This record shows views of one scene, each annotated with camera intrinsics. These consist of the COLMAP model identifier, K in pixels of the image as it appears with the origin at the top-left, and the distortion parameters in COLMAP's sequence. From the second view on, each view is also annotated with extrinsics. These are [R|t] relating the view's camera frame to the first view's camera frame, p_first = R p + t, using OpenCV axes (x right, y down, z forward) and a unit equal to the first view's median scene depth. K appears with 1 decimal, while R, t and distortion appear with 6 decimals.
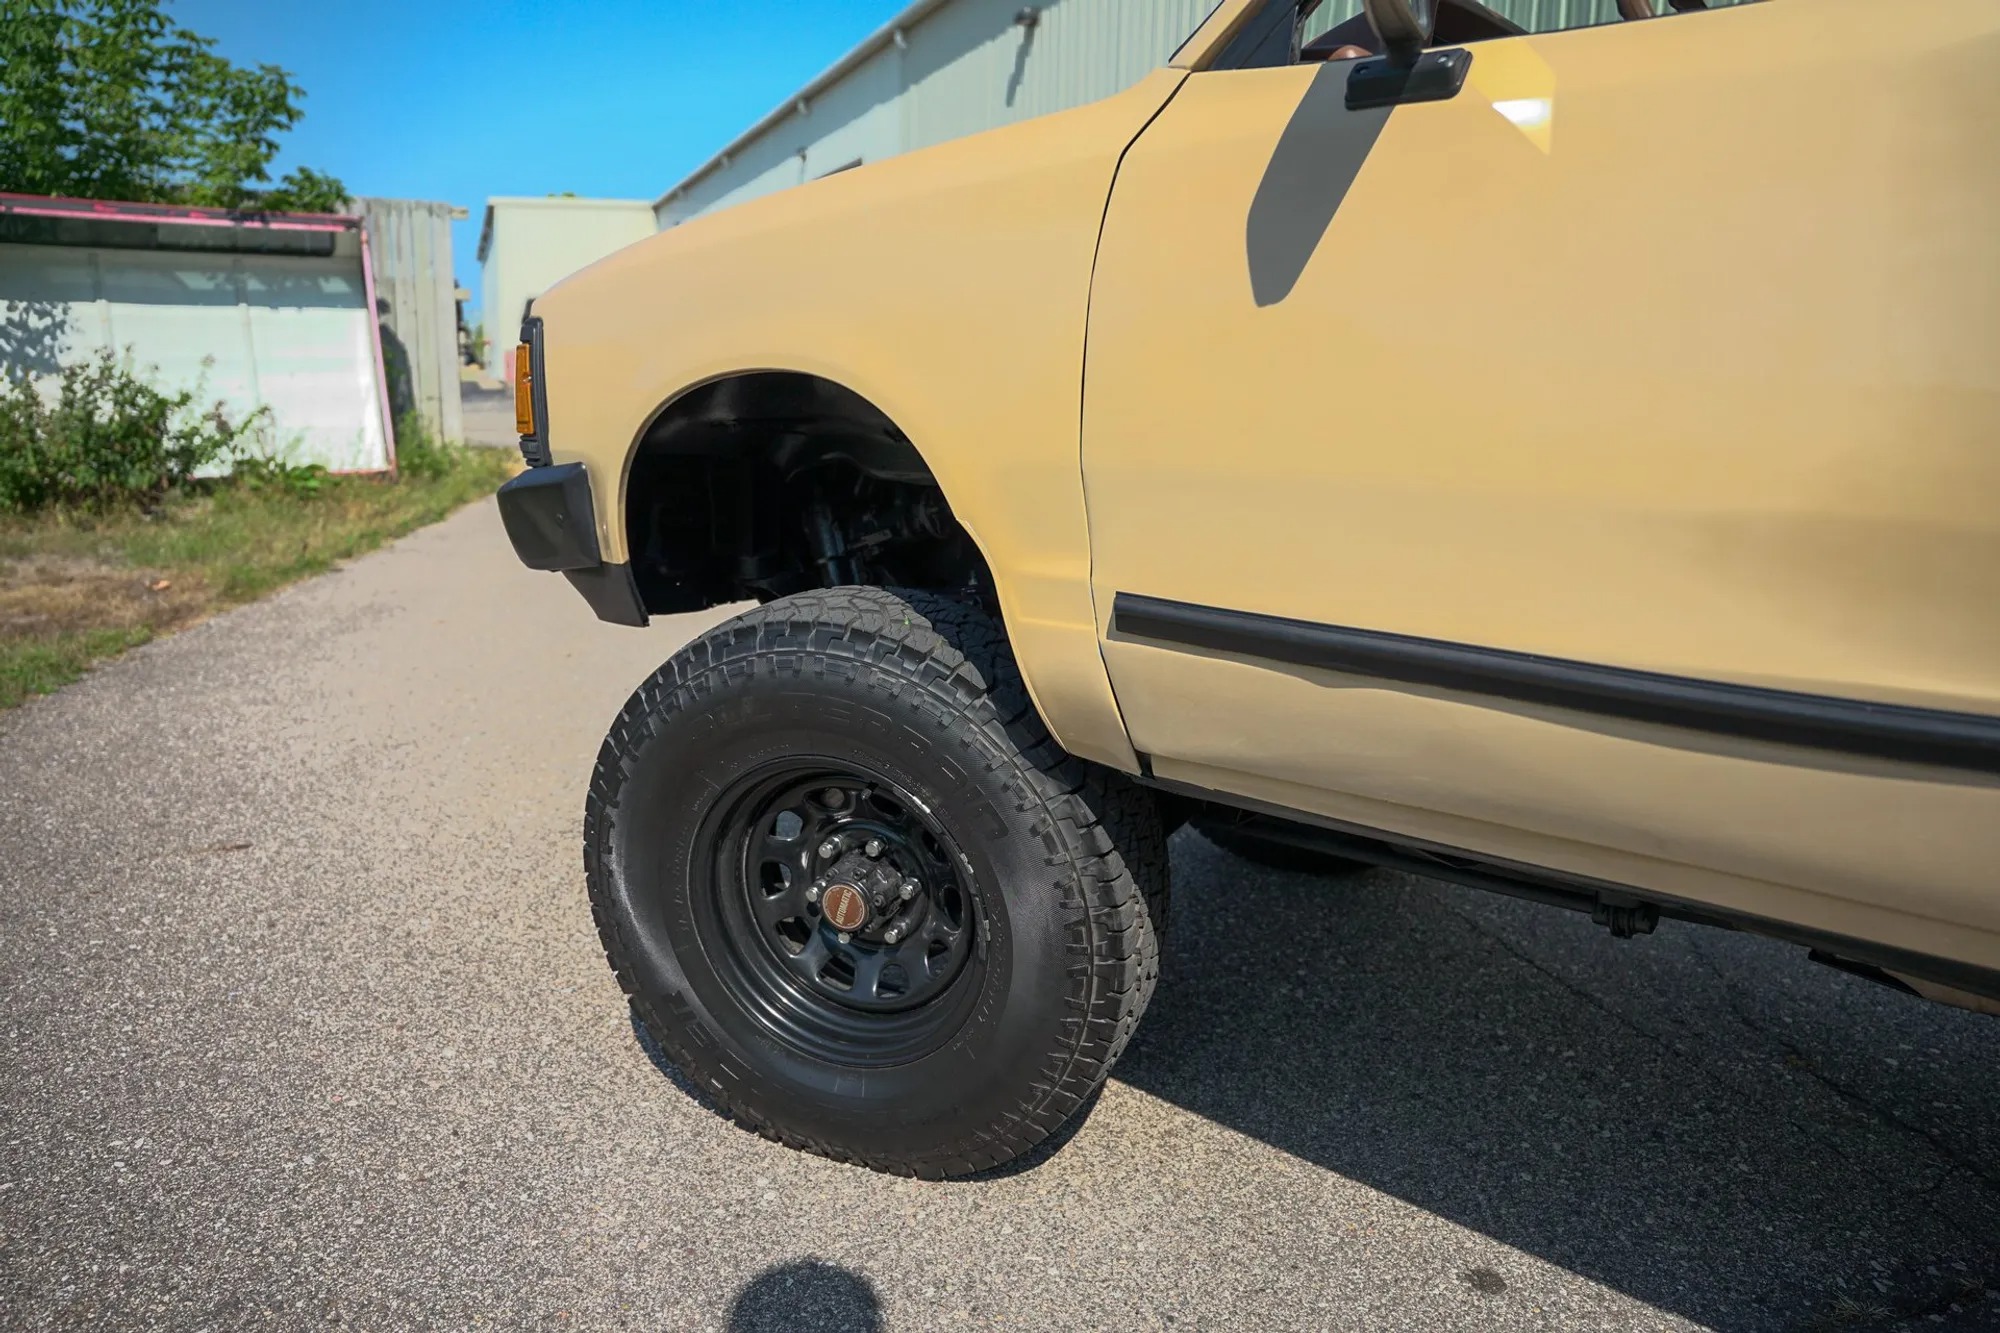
lens RADIAL K [[1376.2, 0, 1006.7], [0, 1376.2, 679.0], [0, 0, 1]] dist [-0.142129, 0.113613]
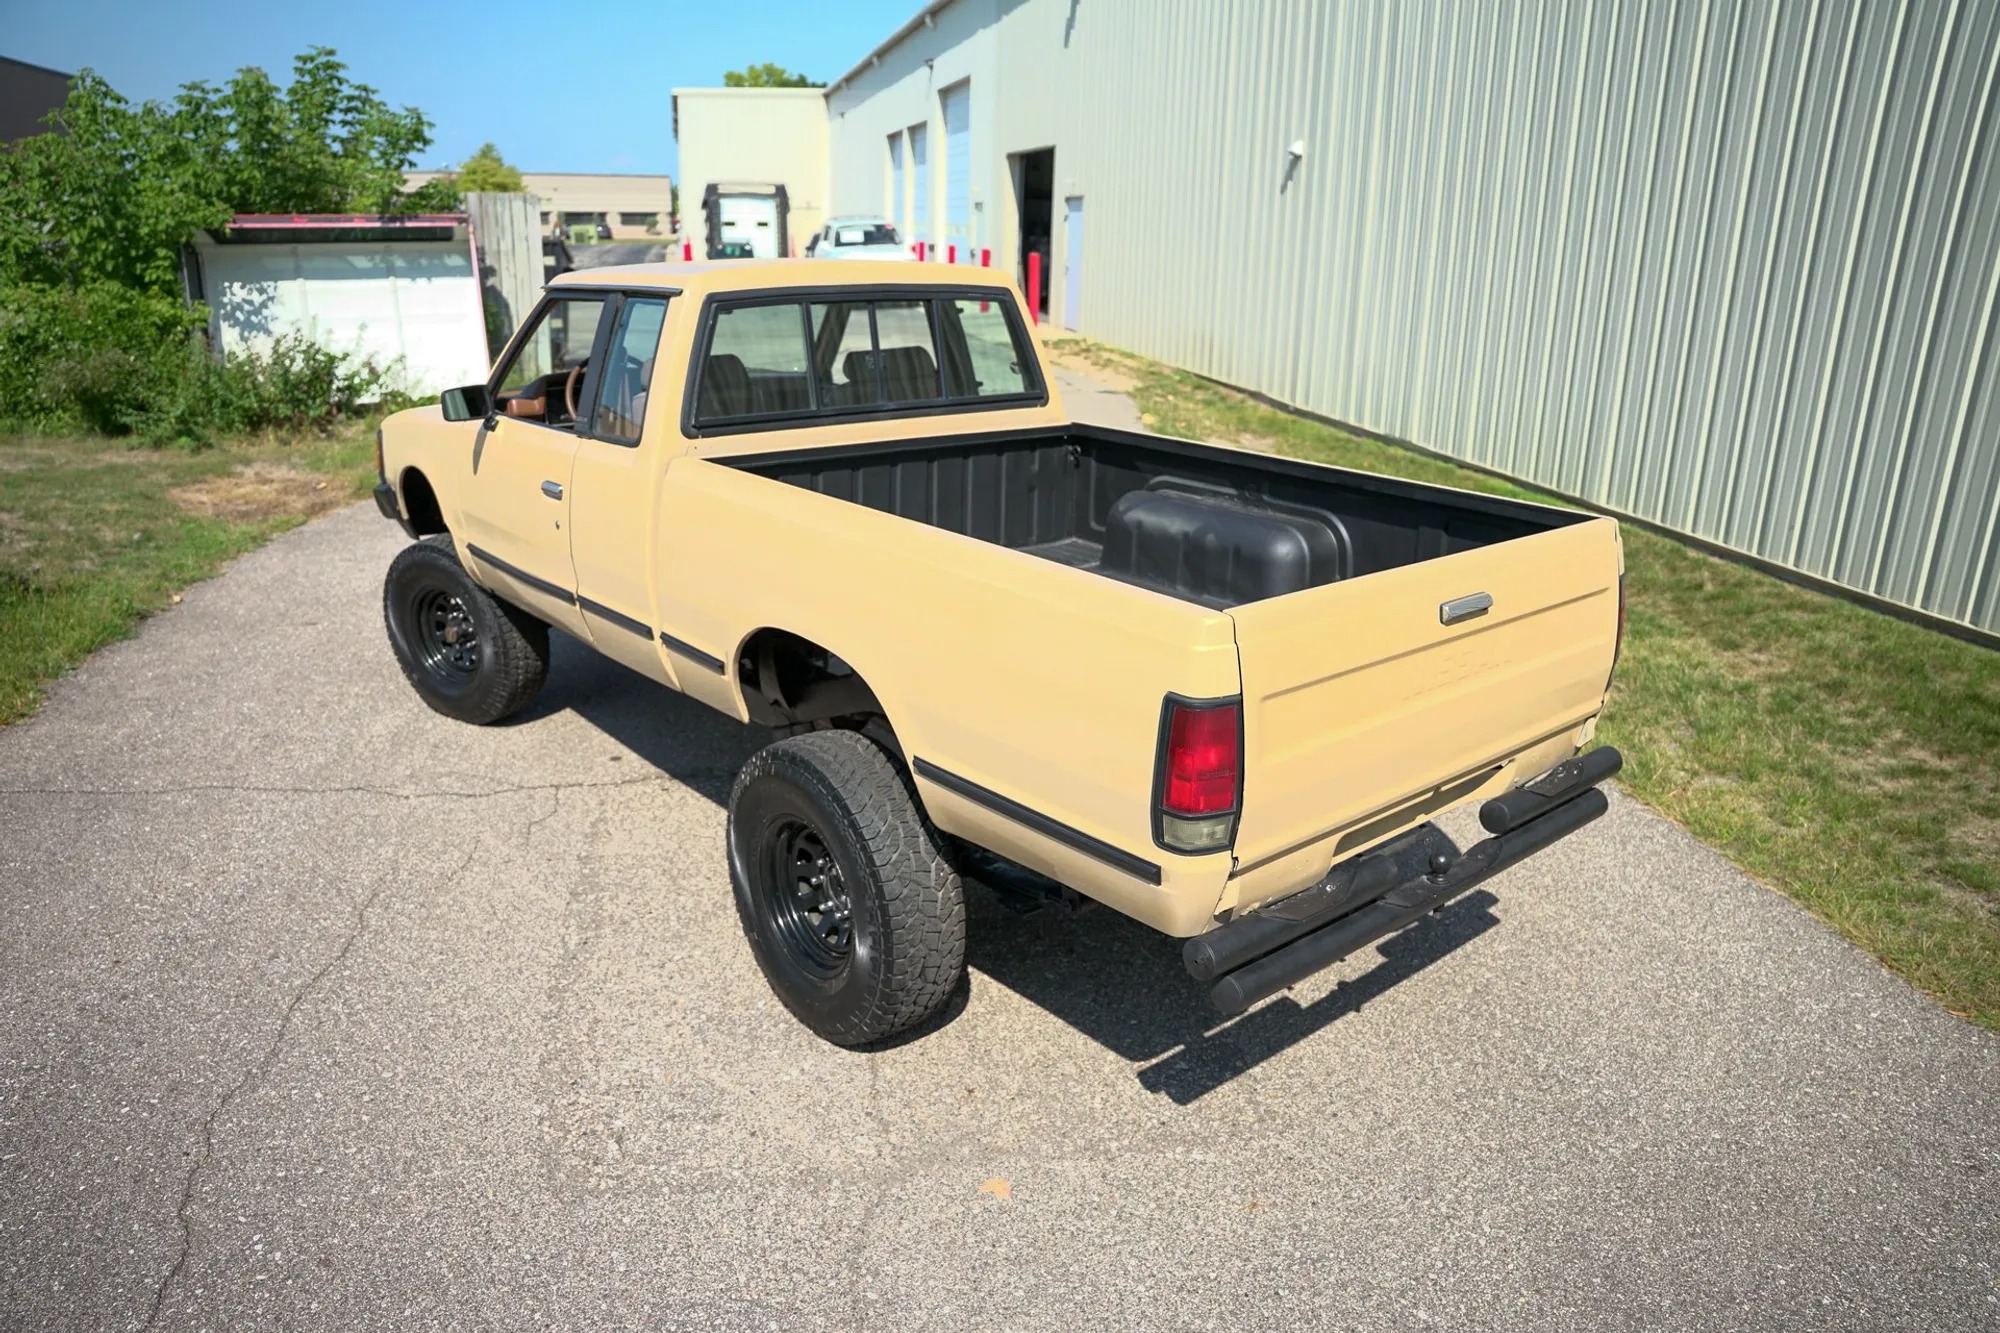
lens RADIAL K [[1376.2, 0, 1006.7], [0, 1376.2, 679.0], [0, 0, 1]] dist [-0.142129, 0.113613]
pose [[0.988725, 0.047790, -0.141911, 0.362228], [-0.034053, 0.994633, 0.097699, -0.017907], [0.145819, -0.091765, 0.985046, -0.428719]]
